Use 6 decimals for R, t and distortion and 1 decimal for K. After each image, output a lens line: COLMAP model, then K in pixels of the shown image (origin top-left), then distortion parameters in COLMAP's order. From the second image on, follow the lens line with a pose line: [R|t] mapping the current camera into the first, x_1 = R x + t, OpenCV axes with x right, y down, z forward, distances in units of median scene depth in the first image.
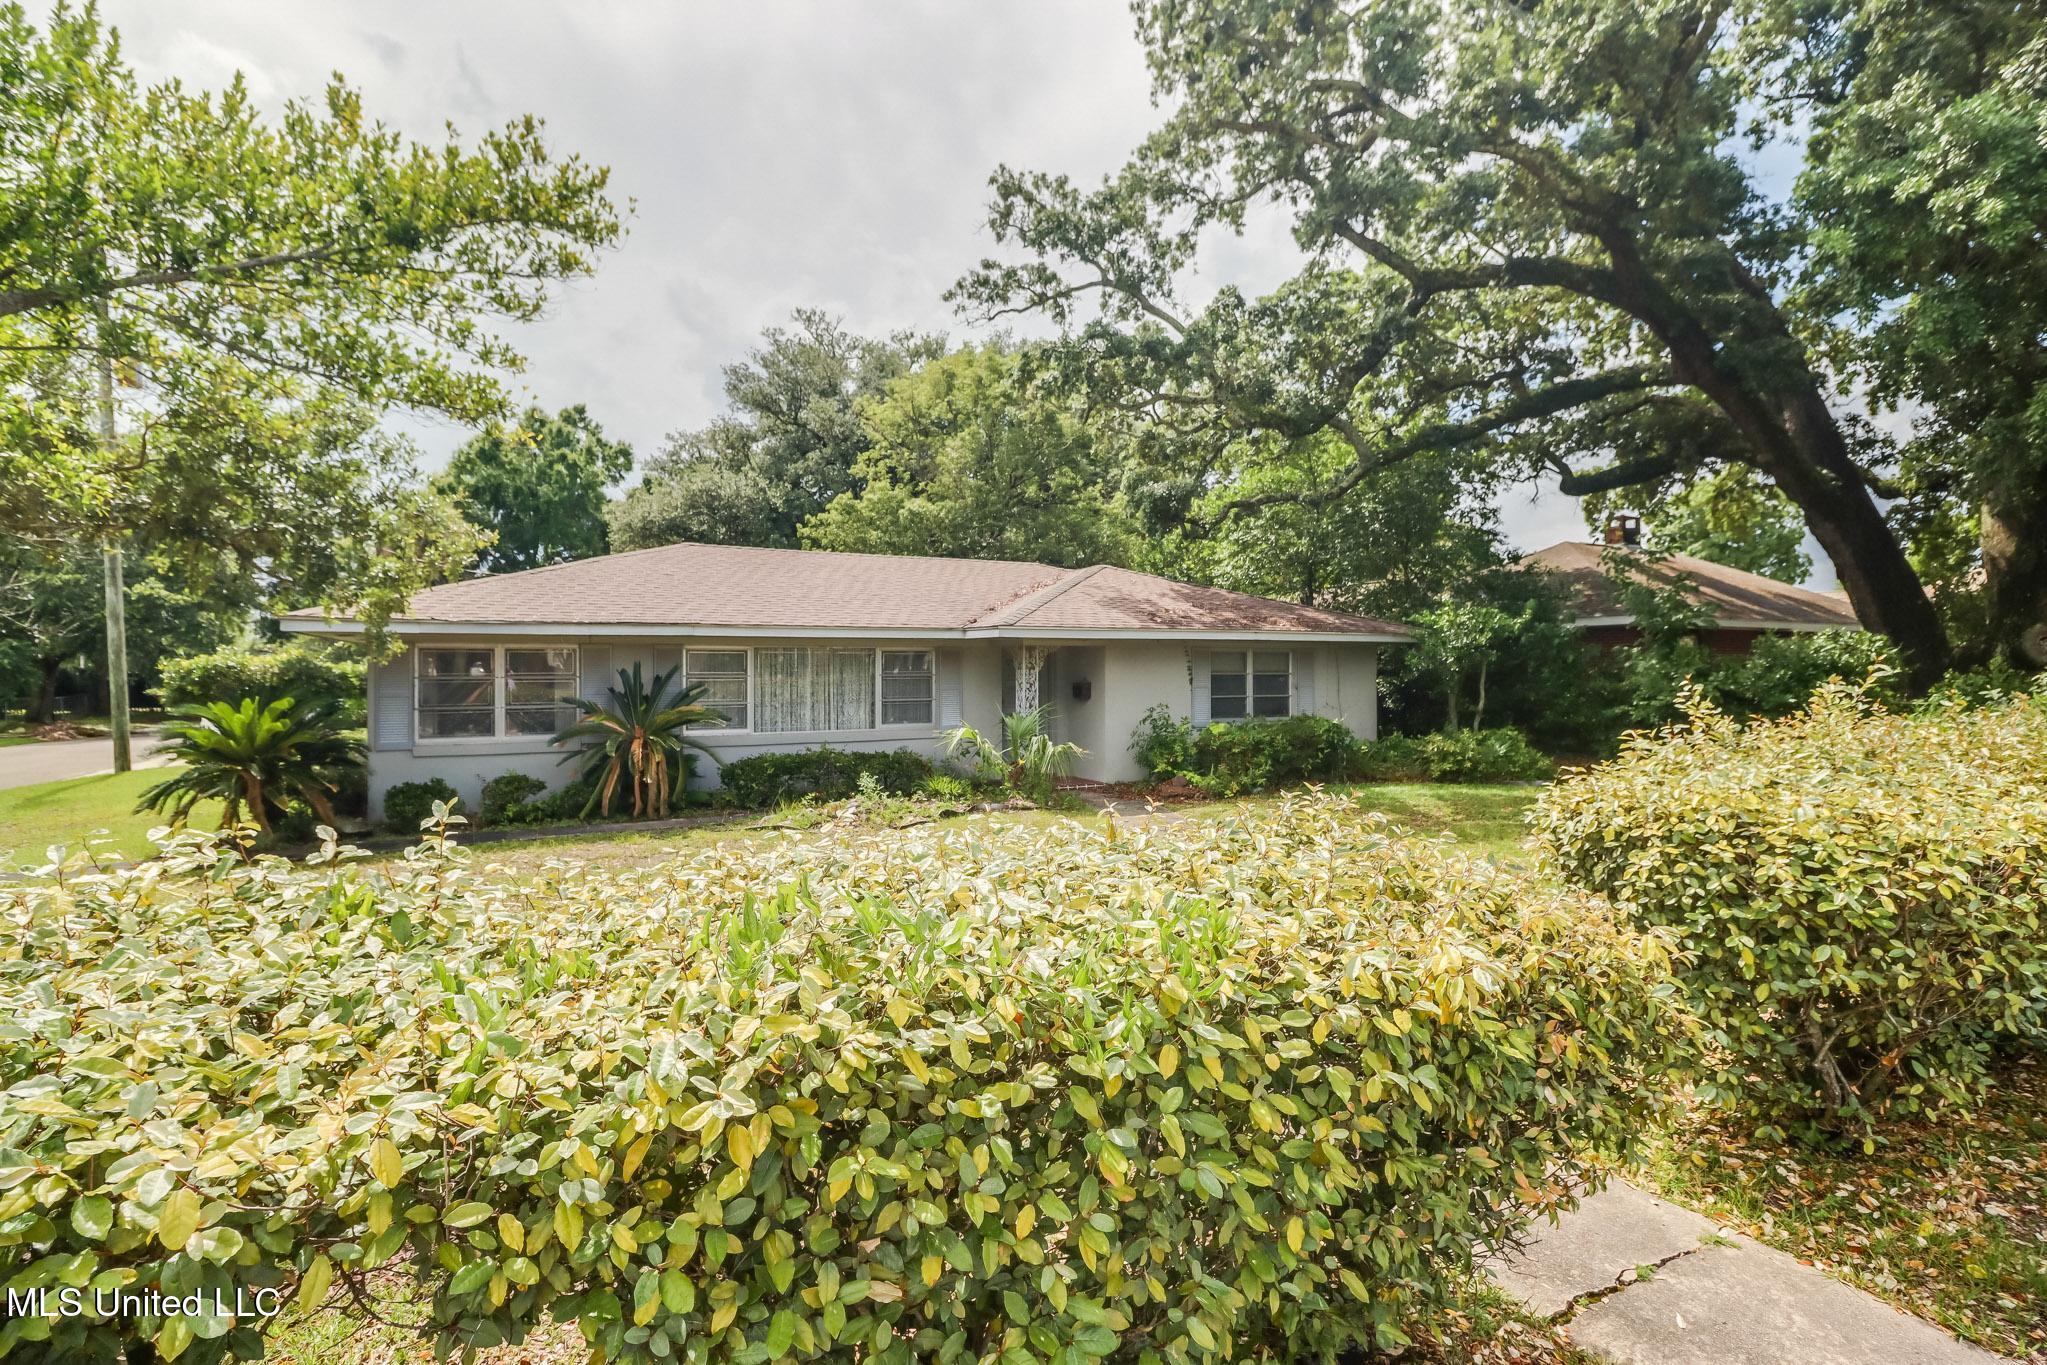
lens RADIAL K [[947.0, 0, 948.8], [0, 947.0, 669.7], [0, 0, 1]] dist [-0.004582, -0.000807]
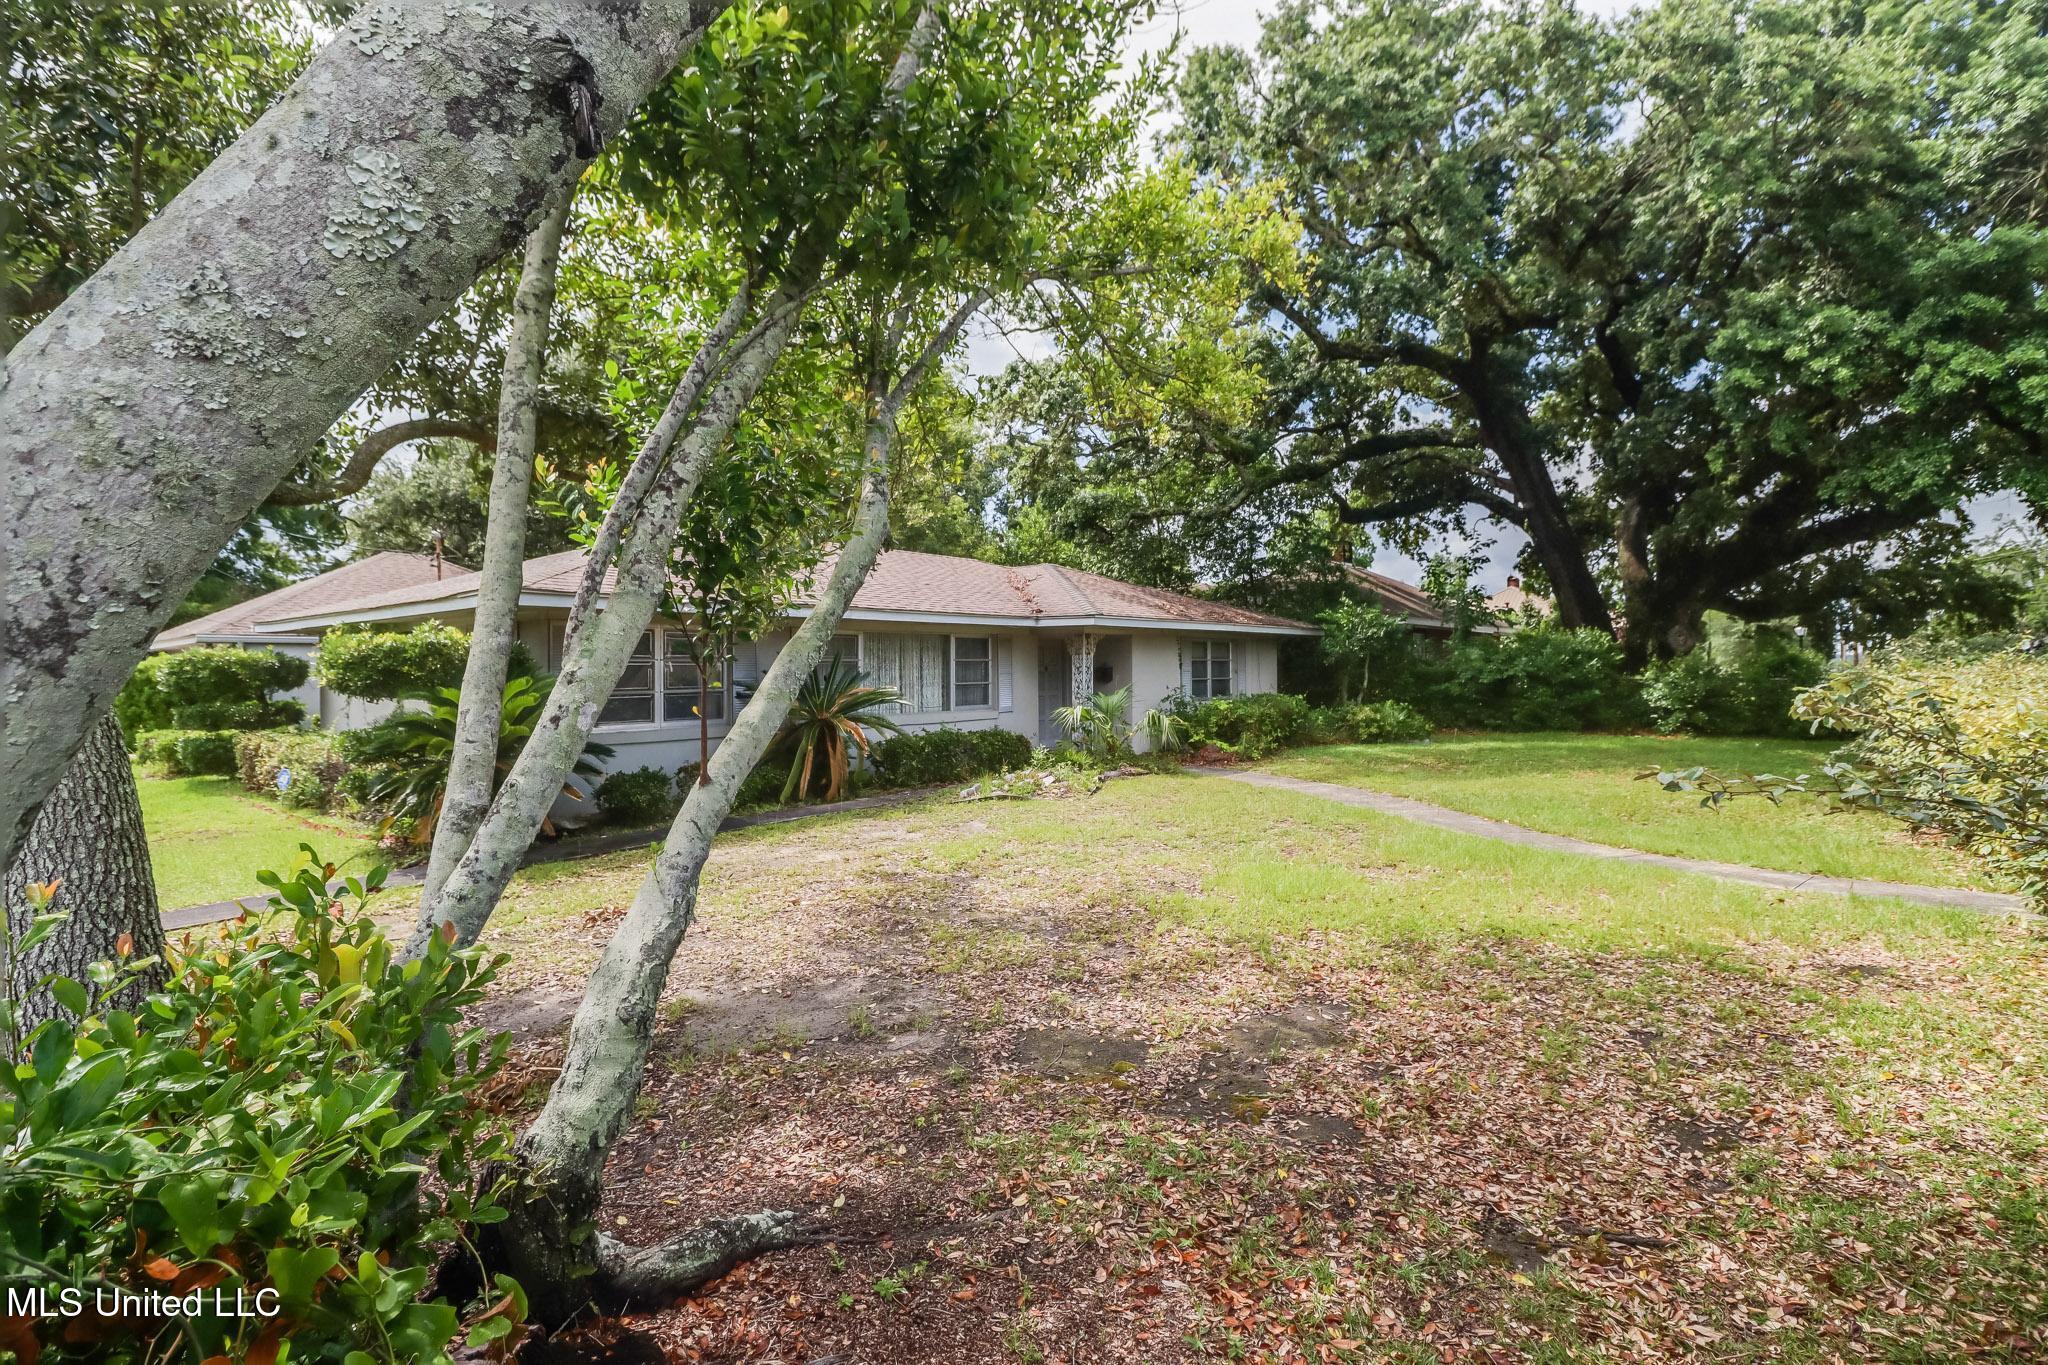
lens RADIAL K [[947.5, 0, 1014.1], [0, 947.5, 668.9], [0, 0, 1]] dist [-0.004582, -0.000807]
pose [[0.923539, -0.004723, 0.383476, -0.386009], [0.002766, 0.999980, 0.005655, 0.009621], [-0.383496, -0.004162, 0.923533, 0.003191]]
